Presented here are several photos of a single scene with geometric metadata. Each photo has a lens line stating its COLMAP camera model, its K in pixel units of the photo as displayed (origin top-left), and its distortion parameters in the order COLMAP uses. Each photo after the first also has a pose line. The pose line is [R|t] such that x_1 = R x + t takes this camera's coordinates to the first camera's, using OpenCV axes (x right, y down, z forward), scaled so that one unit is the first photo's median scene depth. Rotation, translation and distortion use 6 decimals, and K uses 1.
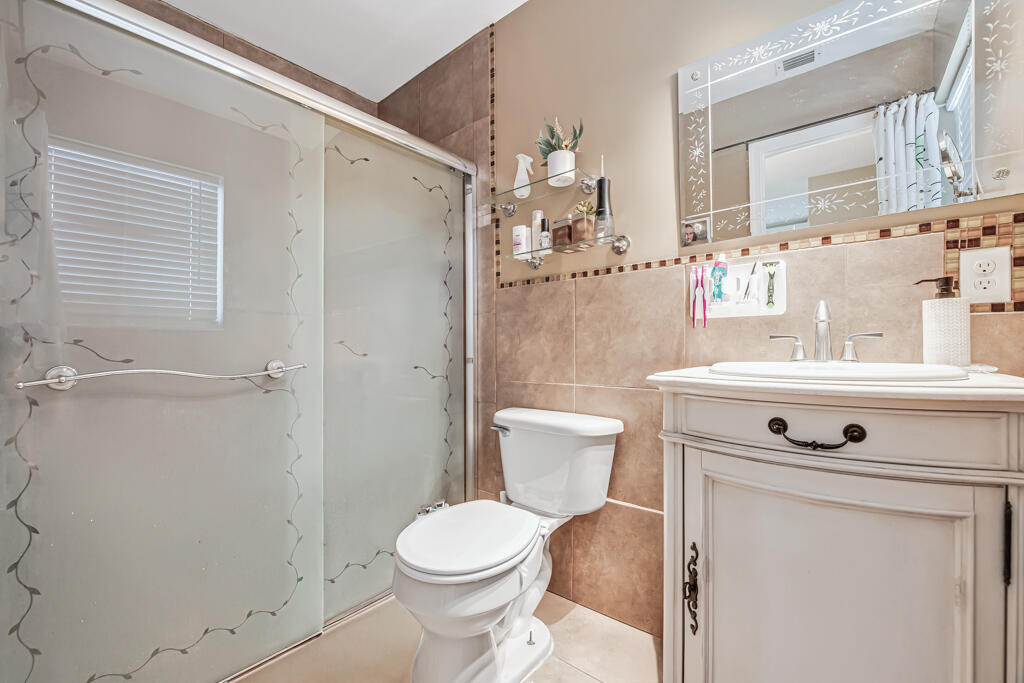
lens RADIAL K [[421.0, 0, 512.0], [0, 421.0, 341.5], [0, 0, 1]] dist [0.000879, -0.000237]
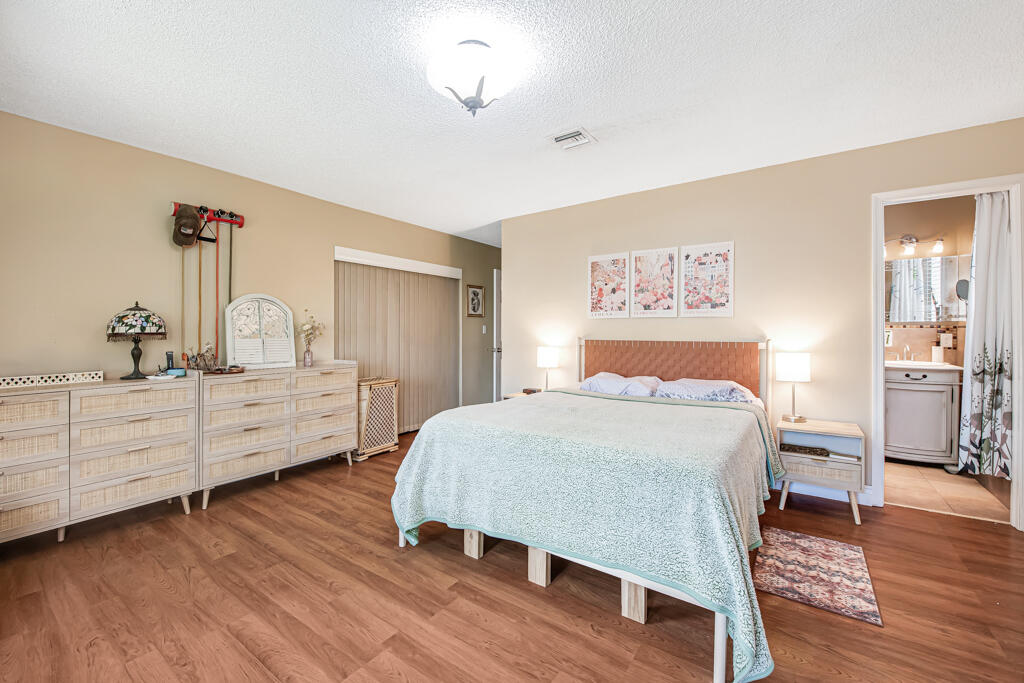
lens RADIAL K [[421.0, 0, 512.0], [0, 421.0, 341.5], [0, 0, 1]] dist [0.000879, -0.000237]
pose [[0.995361, 0.000609, 0.096208, -3.551263], [-0.003714, 0.999478, 0.032096, -0.264191], [-0.096138, -0.032305, 0.994844, -2.728502]]
